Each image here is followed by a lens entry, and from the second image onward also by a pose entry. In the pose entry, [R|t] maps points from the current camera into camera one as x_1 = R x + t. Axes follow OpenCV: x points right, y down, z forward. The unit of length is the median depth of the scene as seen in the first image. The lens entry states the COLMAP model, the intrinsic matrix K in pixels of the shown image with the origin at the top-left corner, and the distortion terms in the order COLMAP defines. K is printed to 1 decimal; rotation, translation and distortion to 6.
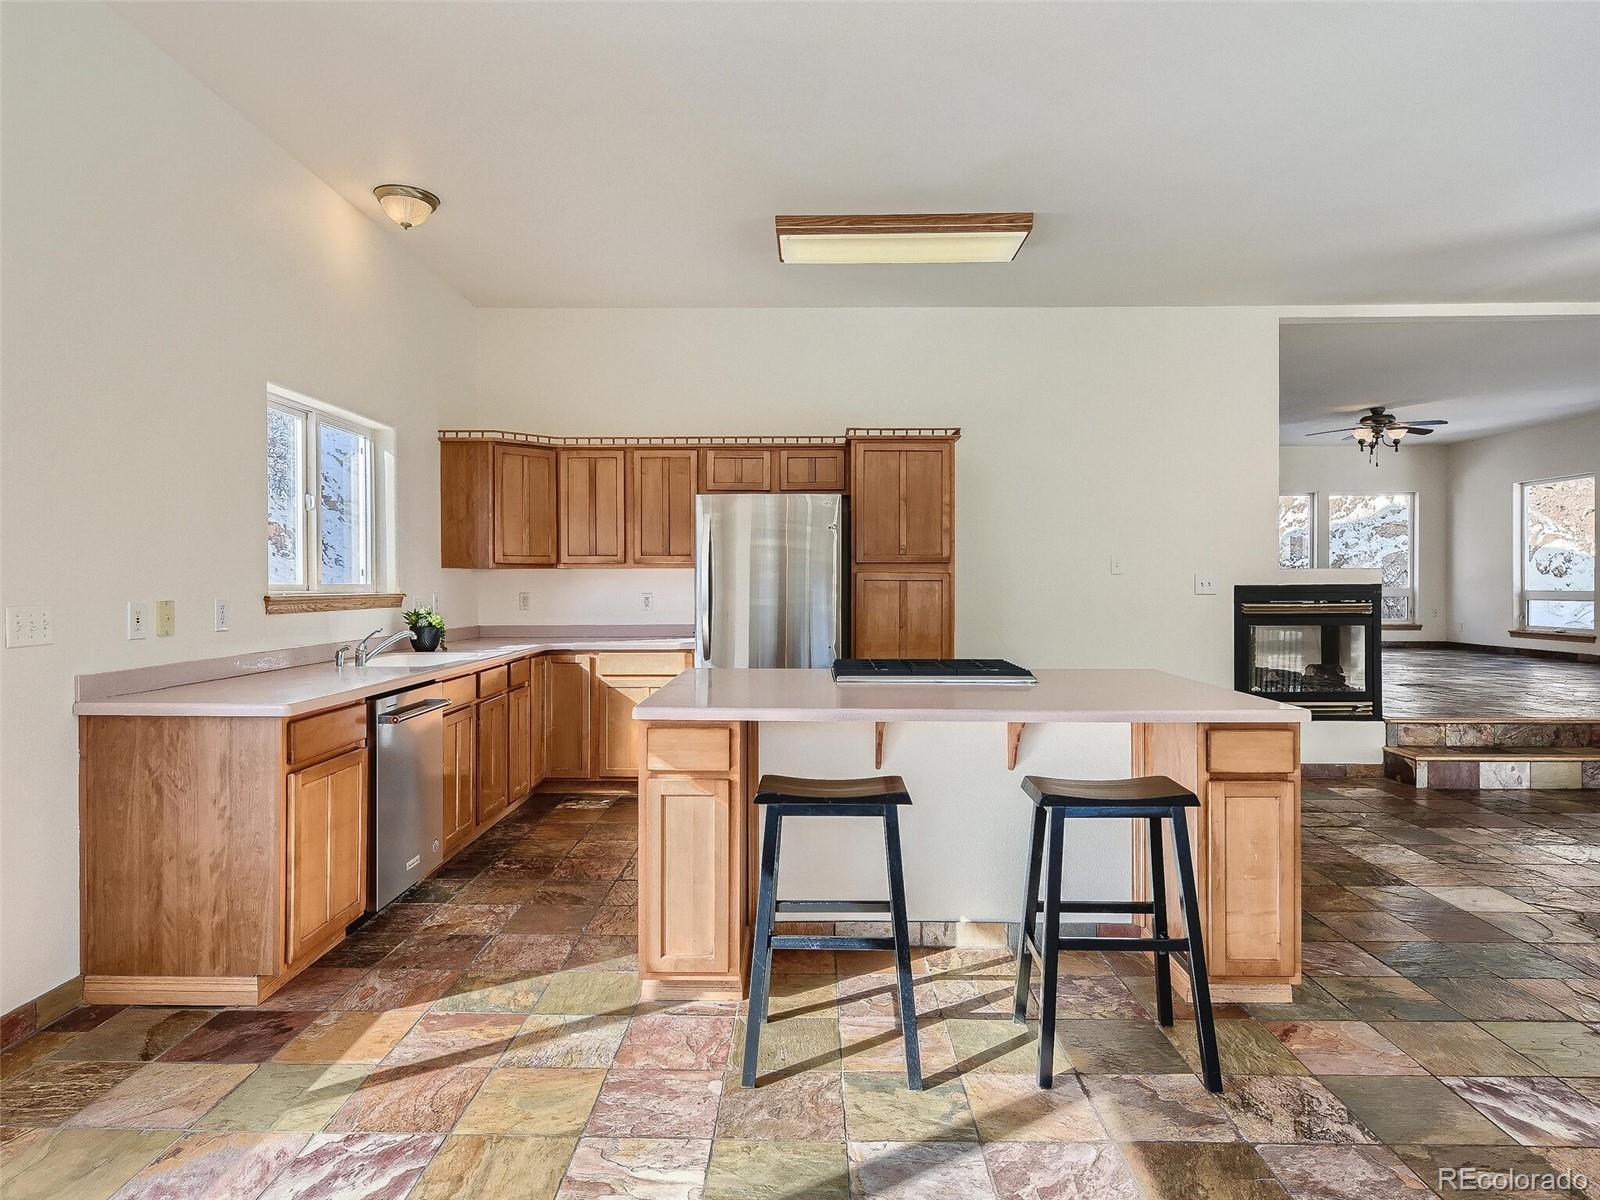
lens RADIAL K [[933.6, 0, 801.0], [0, 933.6, 588.9], [0, 0, 1]] dist [0.013912, -0.005138]
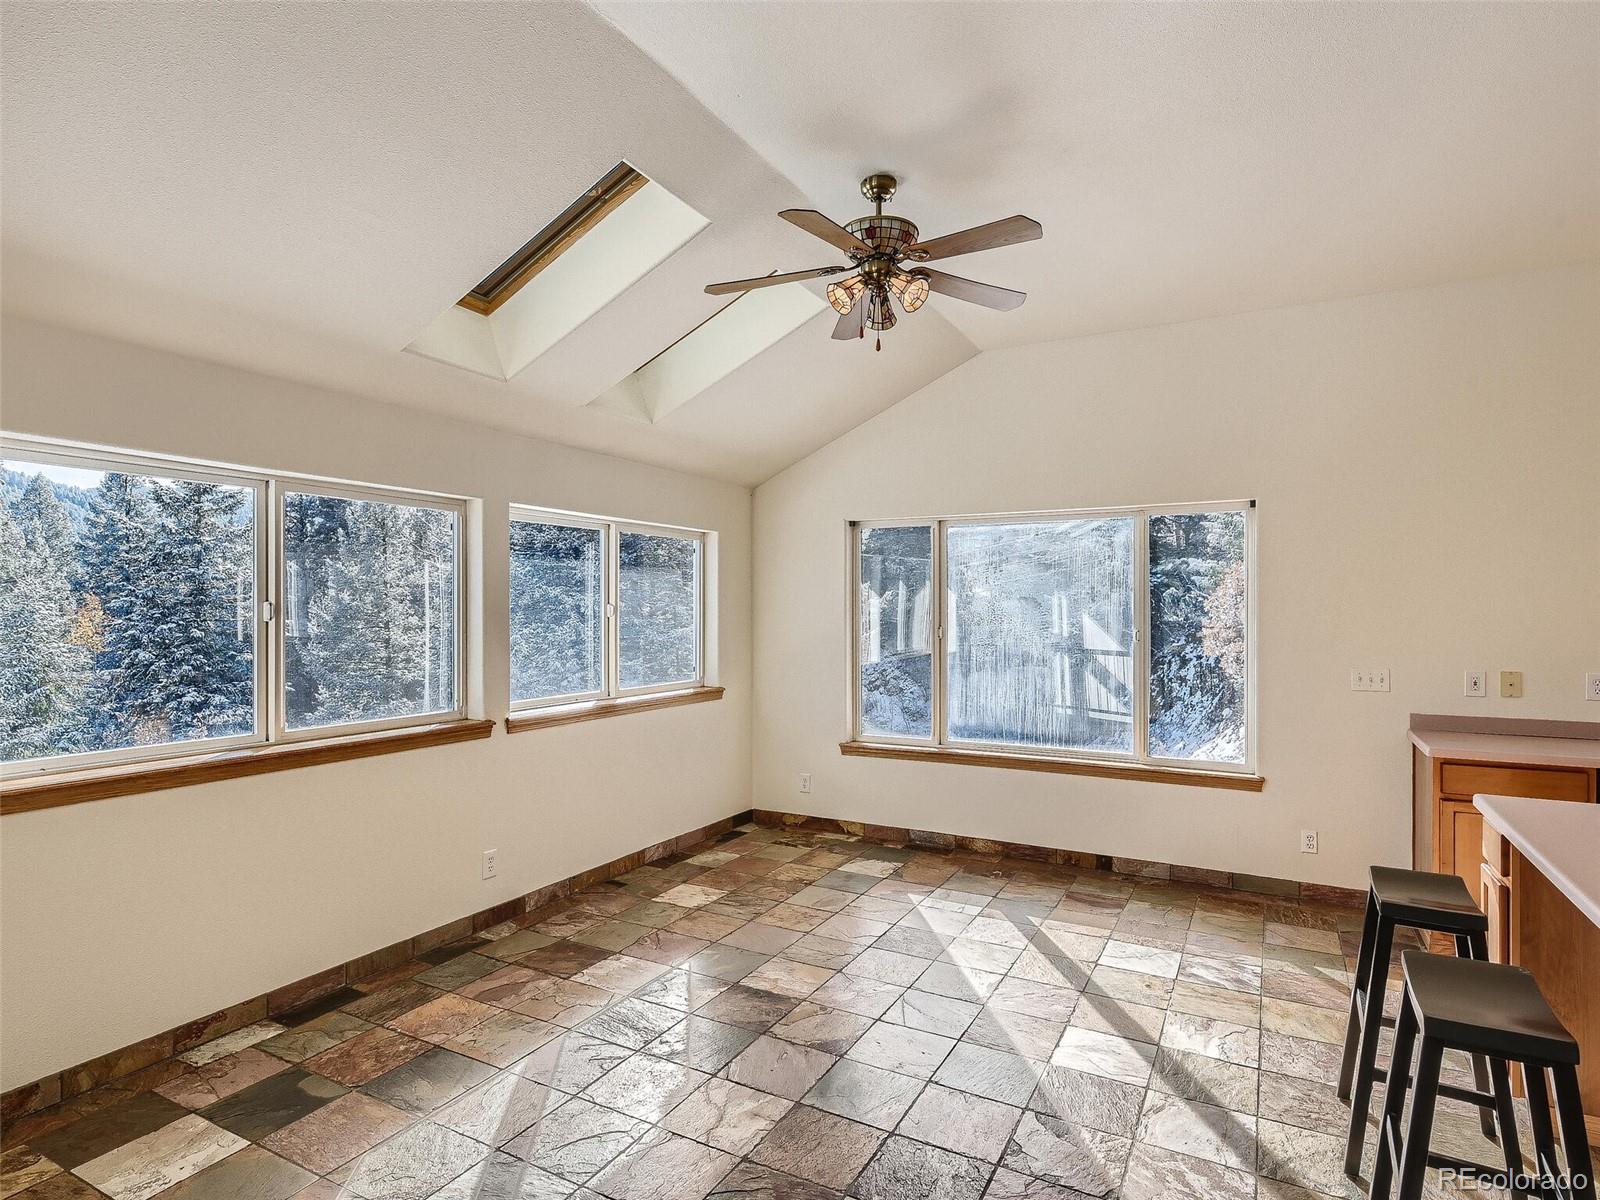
lens RADIAL K [[876.2, 0, 793.5], [0, 876.2, 612.4], [0, 0, 1]] dist [0.009409, -0.003169]
pose [[-0.462389, 0.003635, -0.886670, 0.551965], [-0.007732, 0.999937, 0.008132, -0.044707], [0.886643, 0.010616, -0.462332, 0.381964]]
